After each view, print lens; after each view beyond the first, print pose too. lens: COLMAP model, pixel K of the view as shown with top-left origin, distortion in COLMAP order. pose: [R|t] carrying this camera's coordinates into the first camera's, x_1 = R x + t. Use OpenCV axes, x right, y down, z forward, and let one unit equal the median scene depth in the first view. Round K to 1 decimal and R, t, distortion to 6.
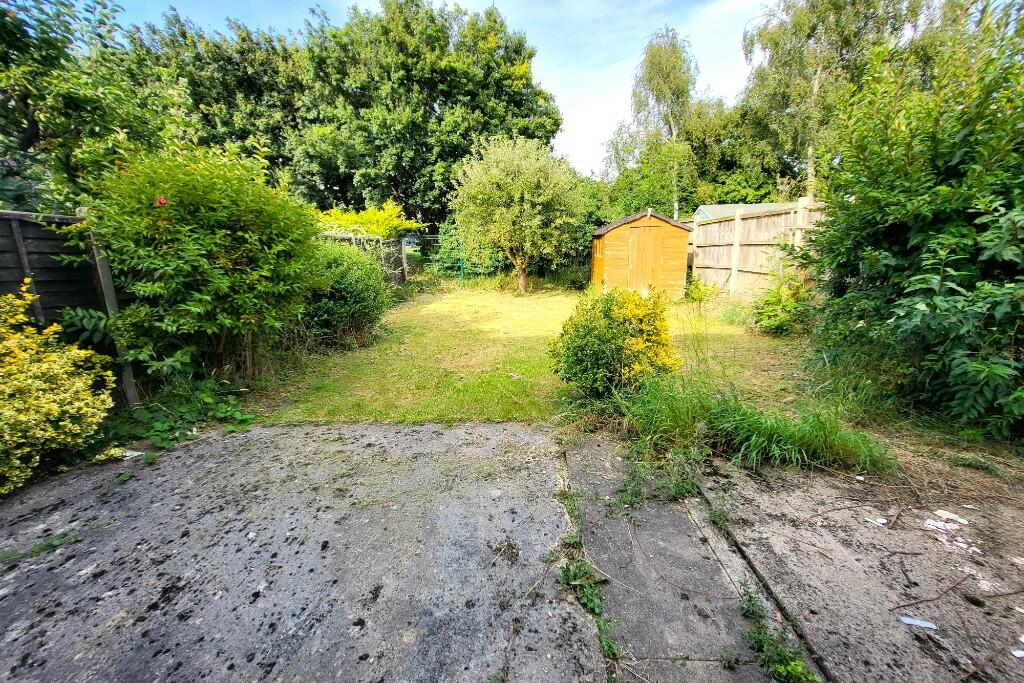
lens RADIAL K [[403.3, 0, 503.8], [0, 403.3, 337.2], [0, 0, 1]] dist [0.007468, -0.000104]
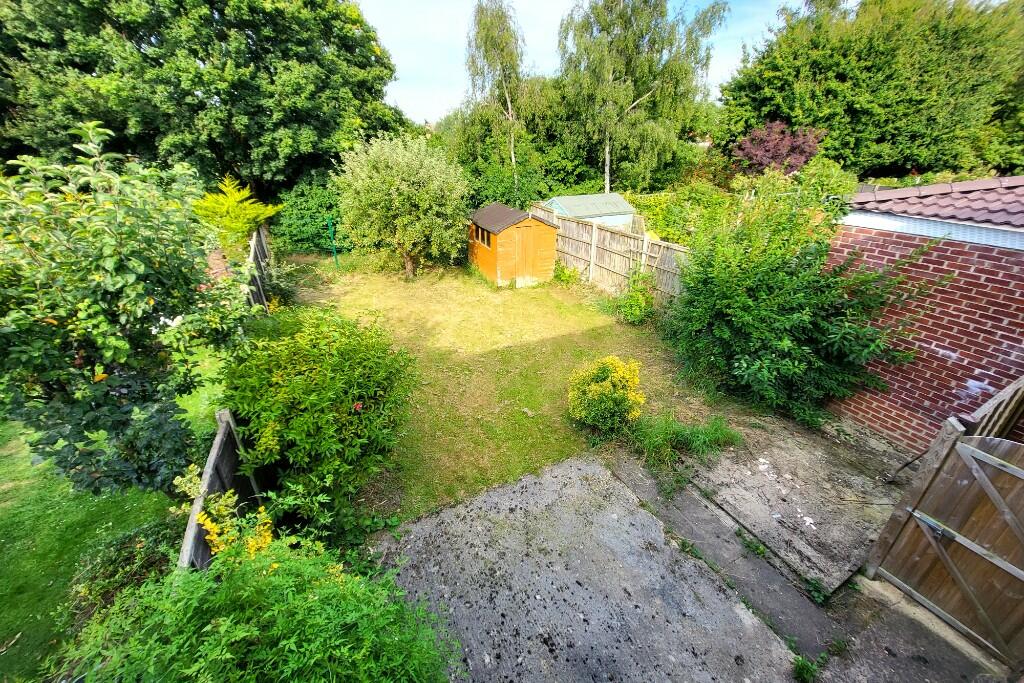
lens RADIAL K [[392.8, 0, 512.0], [0, 392.8, 341.5], [0, 0, 1]] dist [0.000783, -0.000080]
pose [[0.869343, -0.197218, 0.453153, -0.209136], [0.087000, 0.963677, 0.252501, -0.172713], [-0.486491, -0.180085, 0.854924, -0.039016]]
